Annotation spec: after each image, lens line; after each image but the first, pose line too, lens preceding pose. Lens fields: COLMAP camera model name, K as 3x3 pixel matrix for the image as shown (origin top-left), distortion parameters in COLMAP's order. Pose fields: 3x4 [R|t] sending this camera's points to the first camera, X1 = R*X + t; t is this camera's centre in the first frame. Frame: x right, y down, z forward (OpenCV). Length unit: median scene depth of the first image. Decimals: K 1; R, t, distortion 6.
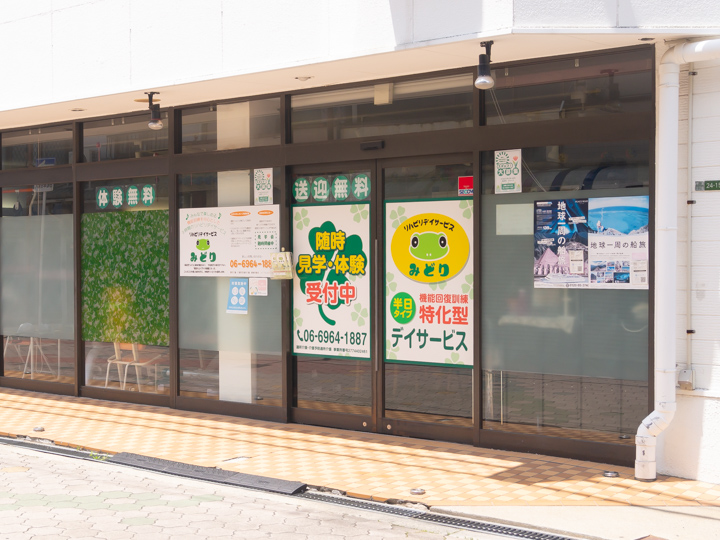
lens RADIAL K [[955.2, 0, 360.0], [0, 955.2, 270.0], [0, 0, 1]] dist [0.006520, -0.011102]
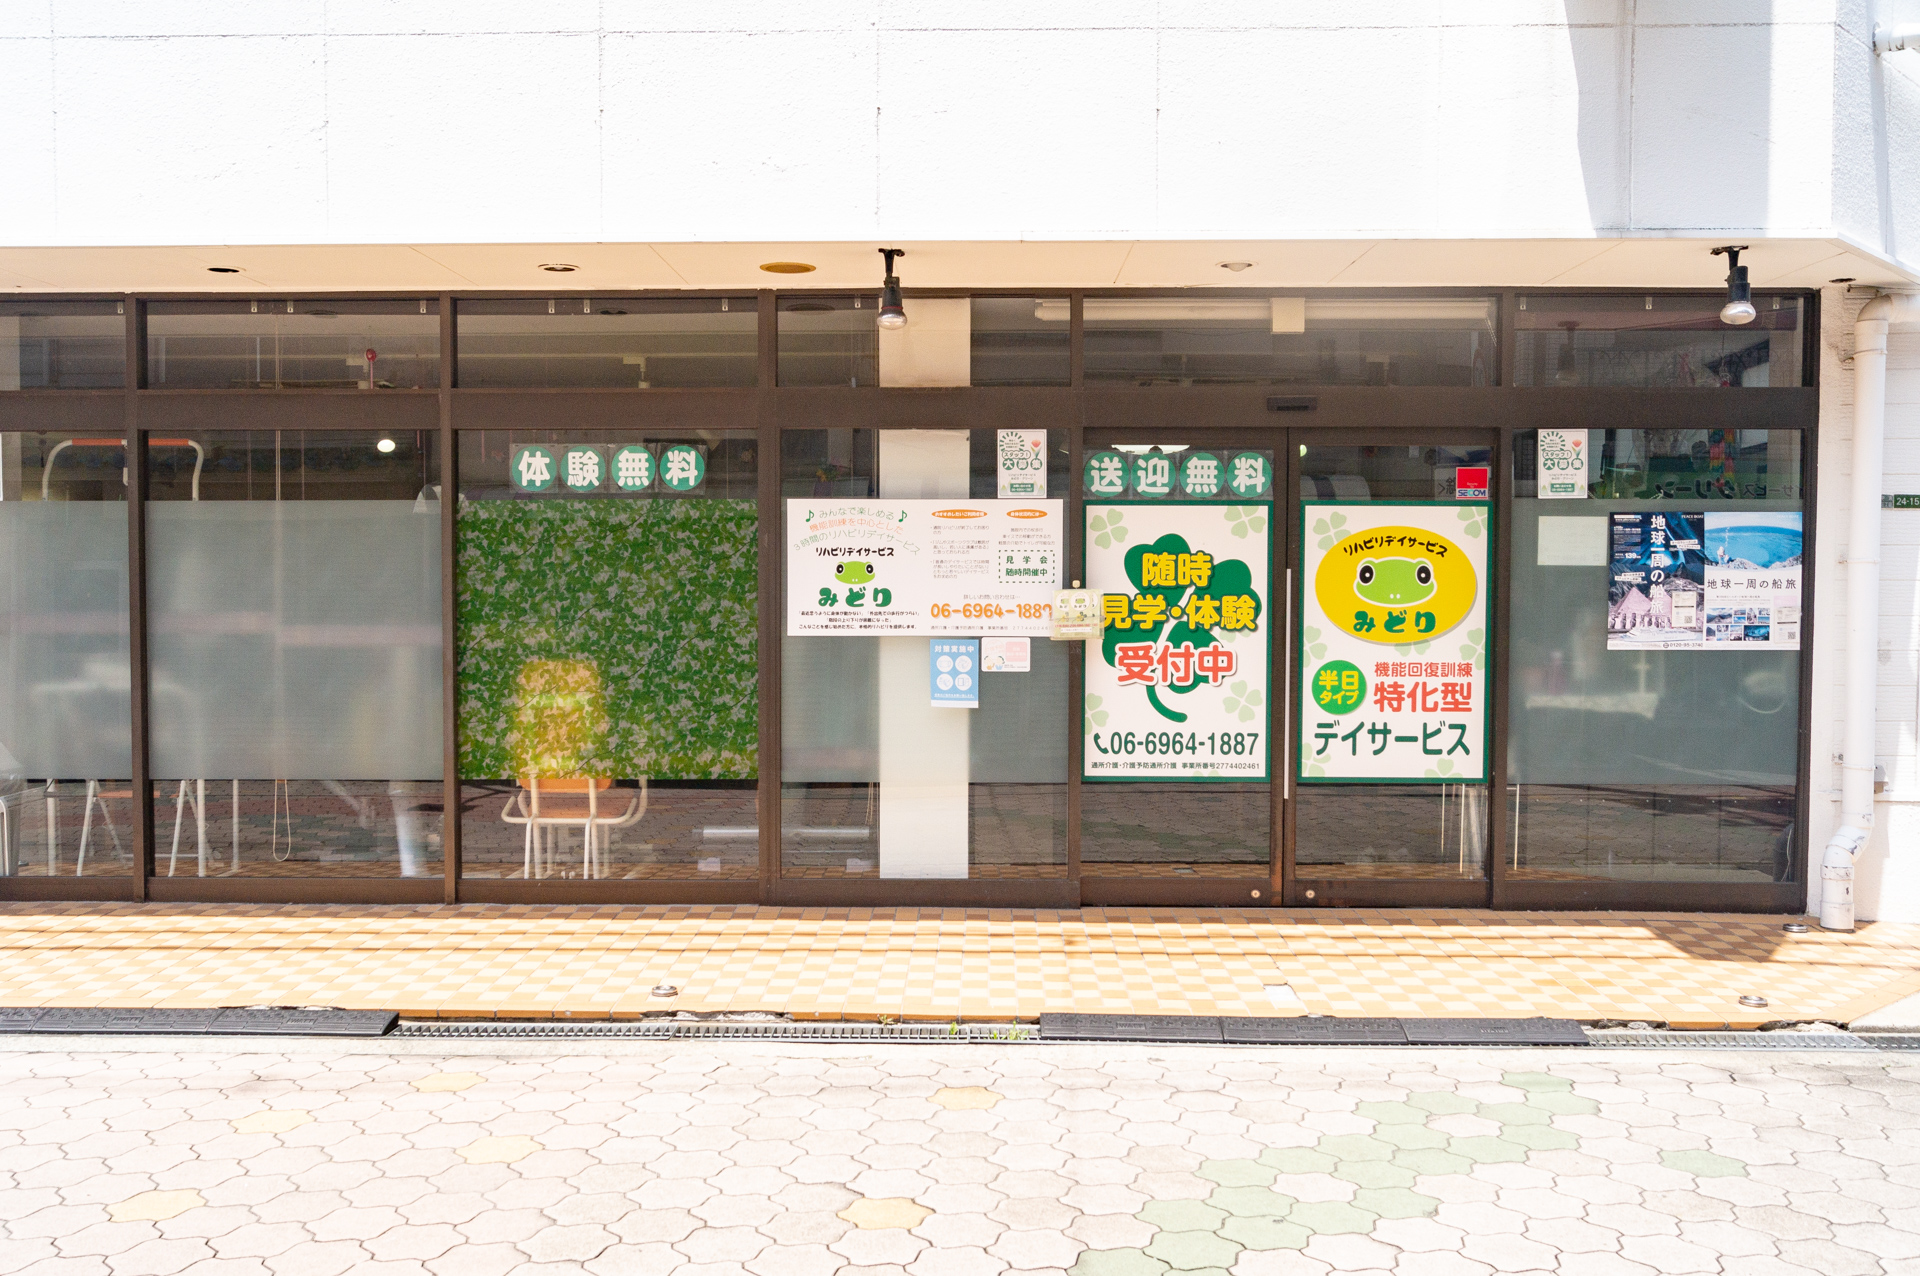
lens RADIAL K [[1365.6, 0, 960.0], [0, 1365.6, 638.0], [0, 0, 1]] dist [-0.001141, 0.000228]
pose [[0.826700, -0.010642, 0.562542, -0.595234], [0.002415, 0.999879, 0.015367, -0.003583], [-0.562638, -0.011345, 0.826626, 0.428672]]
